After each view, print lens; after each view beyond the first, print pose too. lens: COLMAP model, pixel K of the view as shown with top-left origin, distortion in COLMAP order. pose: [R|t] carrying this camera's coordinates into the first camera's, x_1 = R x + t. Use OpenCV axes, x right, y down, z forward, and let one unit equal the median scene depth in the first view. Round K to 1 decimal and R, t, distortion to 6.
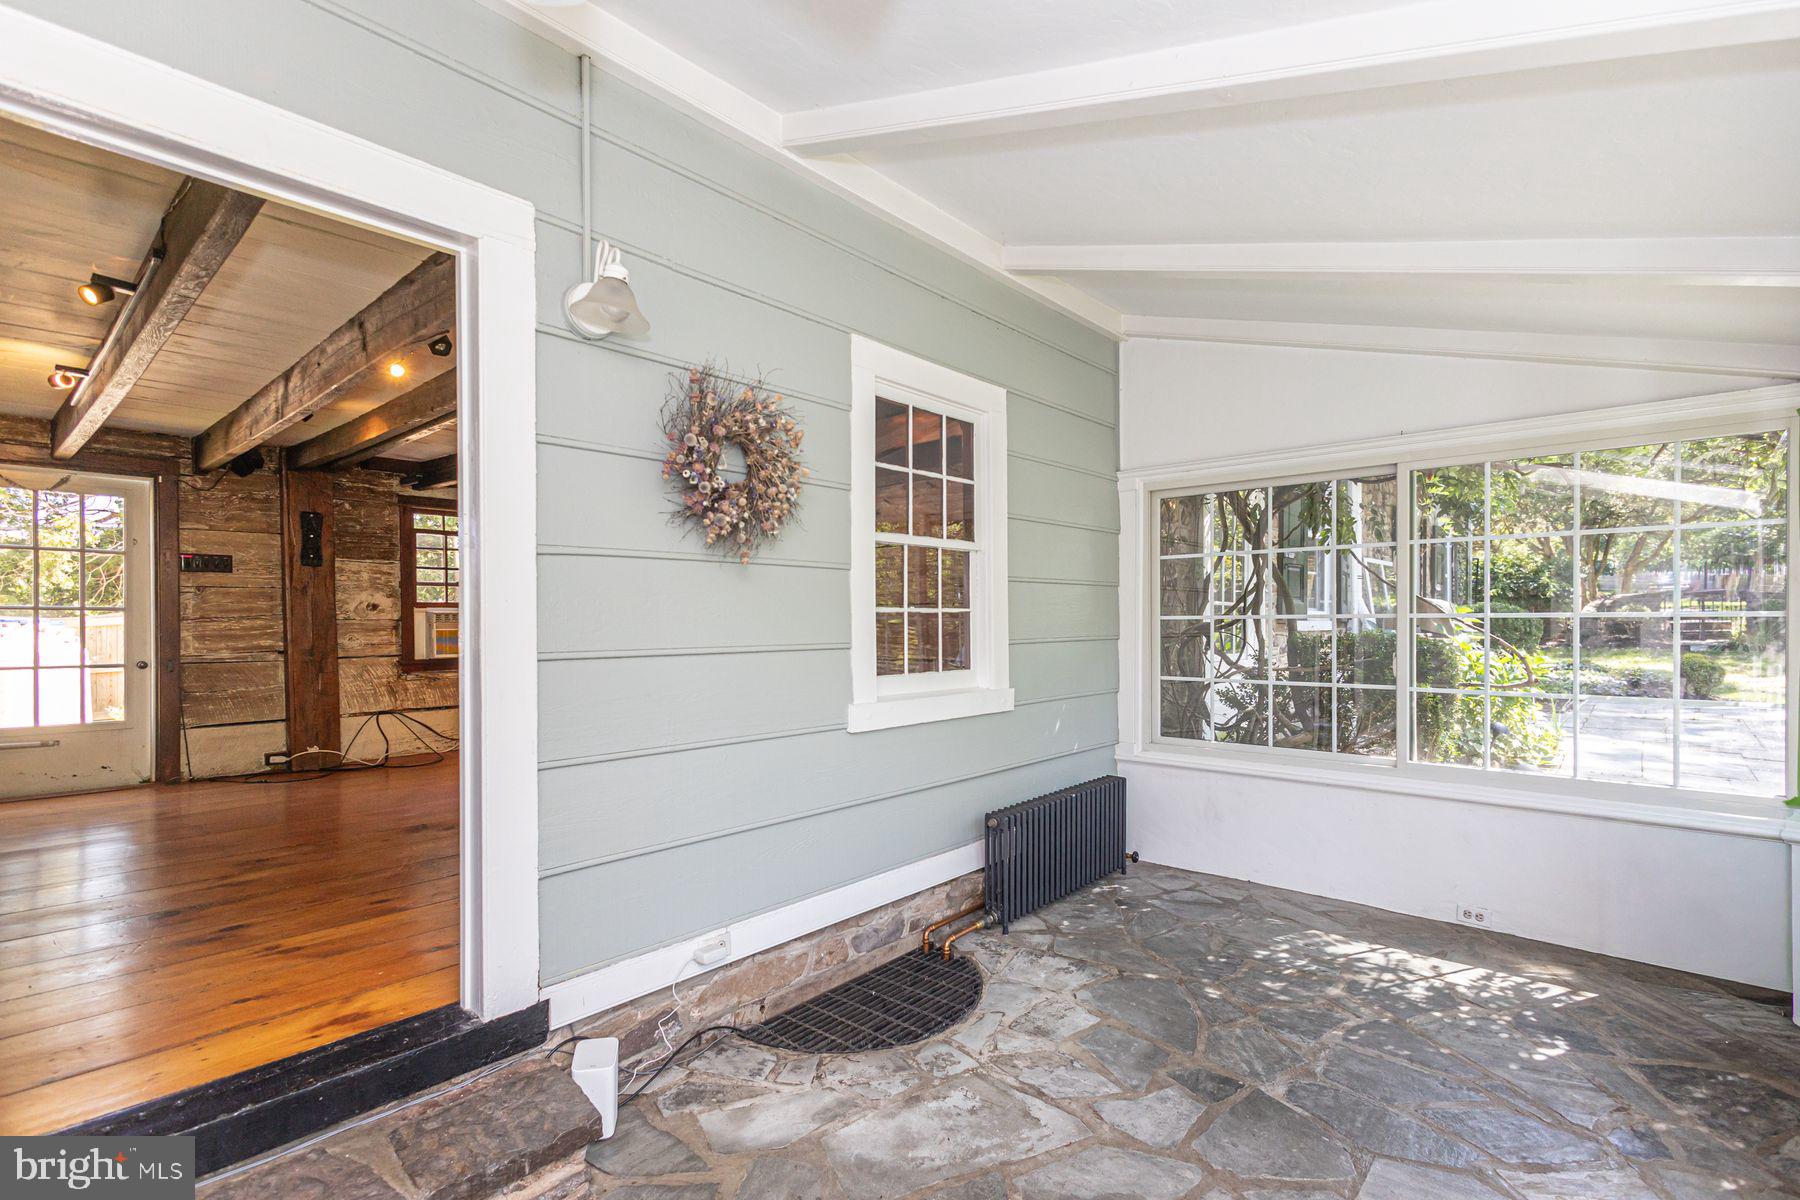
lens RADIAL K [[812.0, 0, 900.0], [0, 812.0, 600.0], [0, 0, 1]] dist [-0.001494, -0.000143]
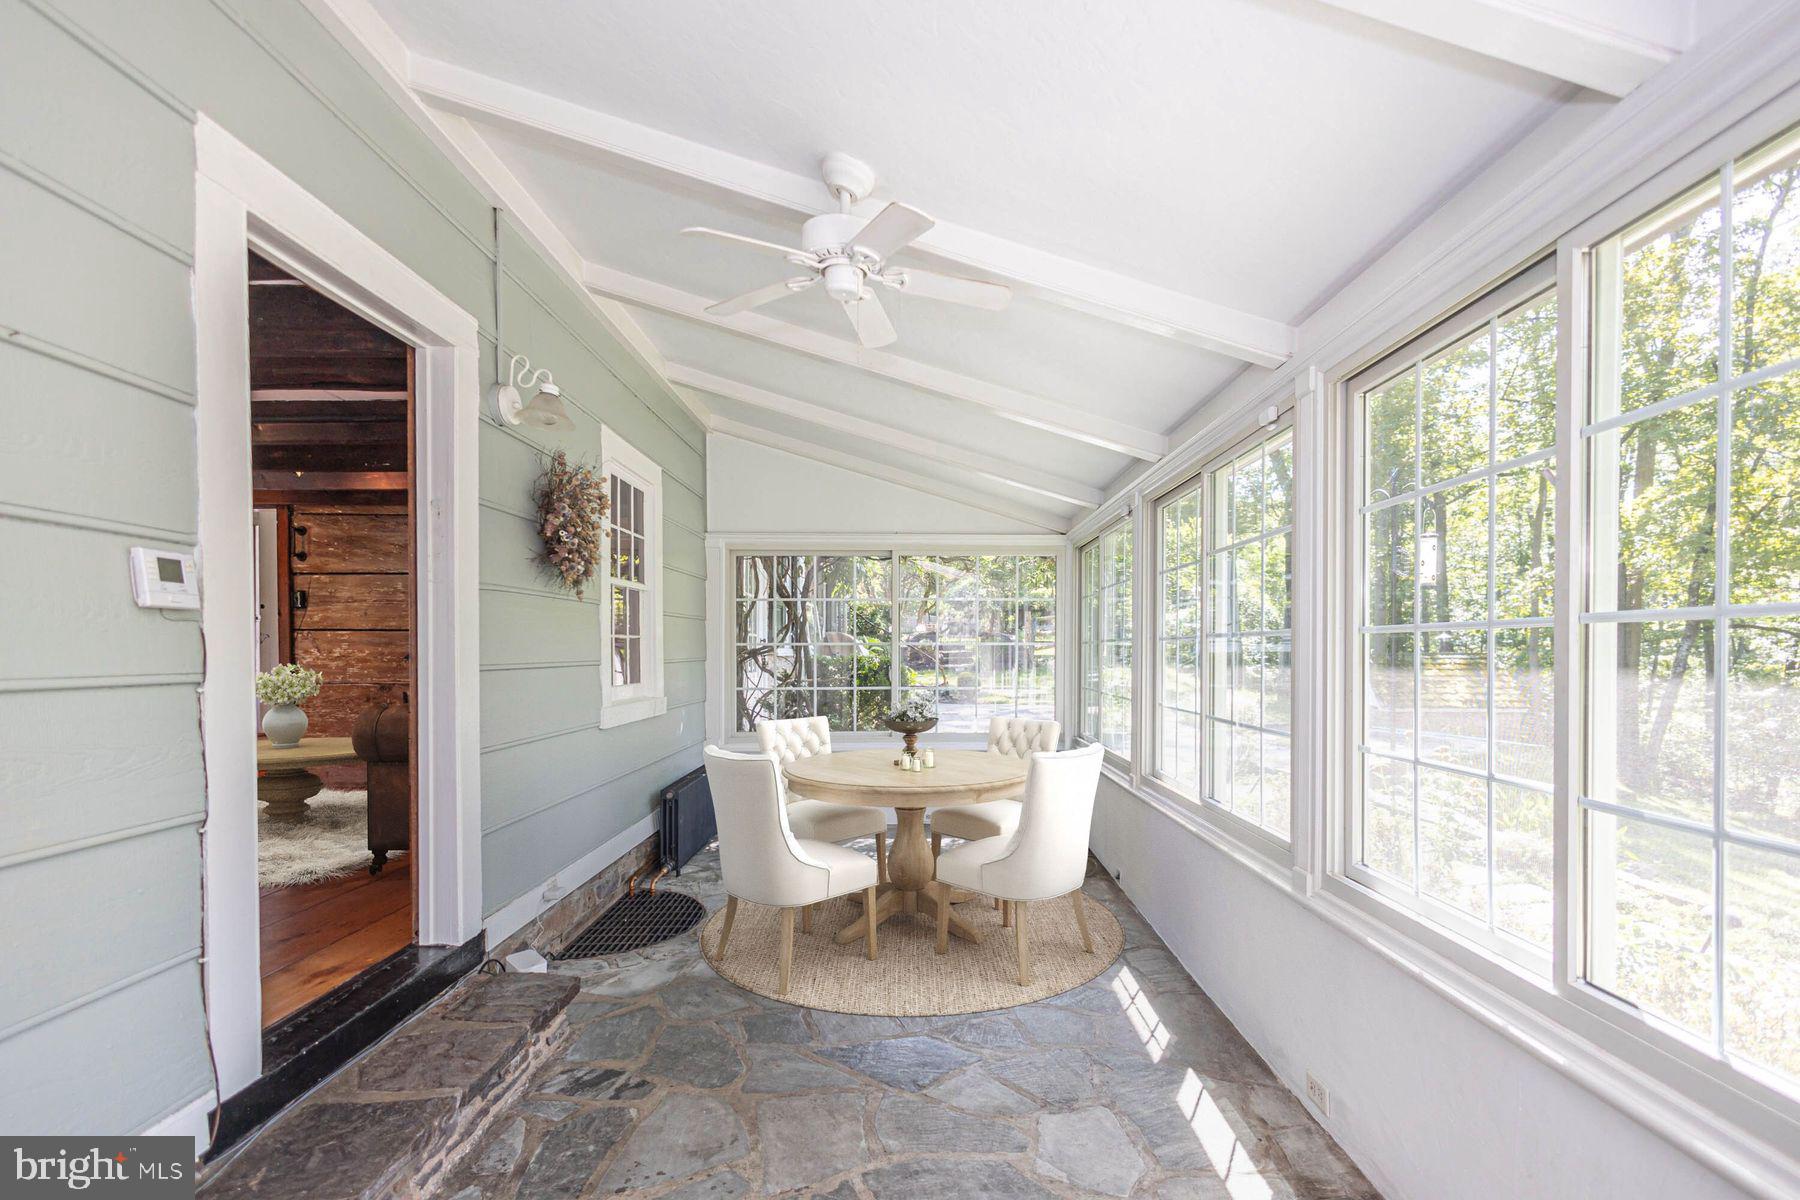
lens RADIAL K [[832.6, 0, 900.0], [0, 832.6, 600.0], [0, 0, 1]] dist [-0.000022, -0.000150]
pose [[0.747832, 0.044948, 0.662365, -0.600821], [-0.021378, 0.998818, -0.043643, 0.003881], [-0.663544, 0.018478, 0.747909, -0.328034]]
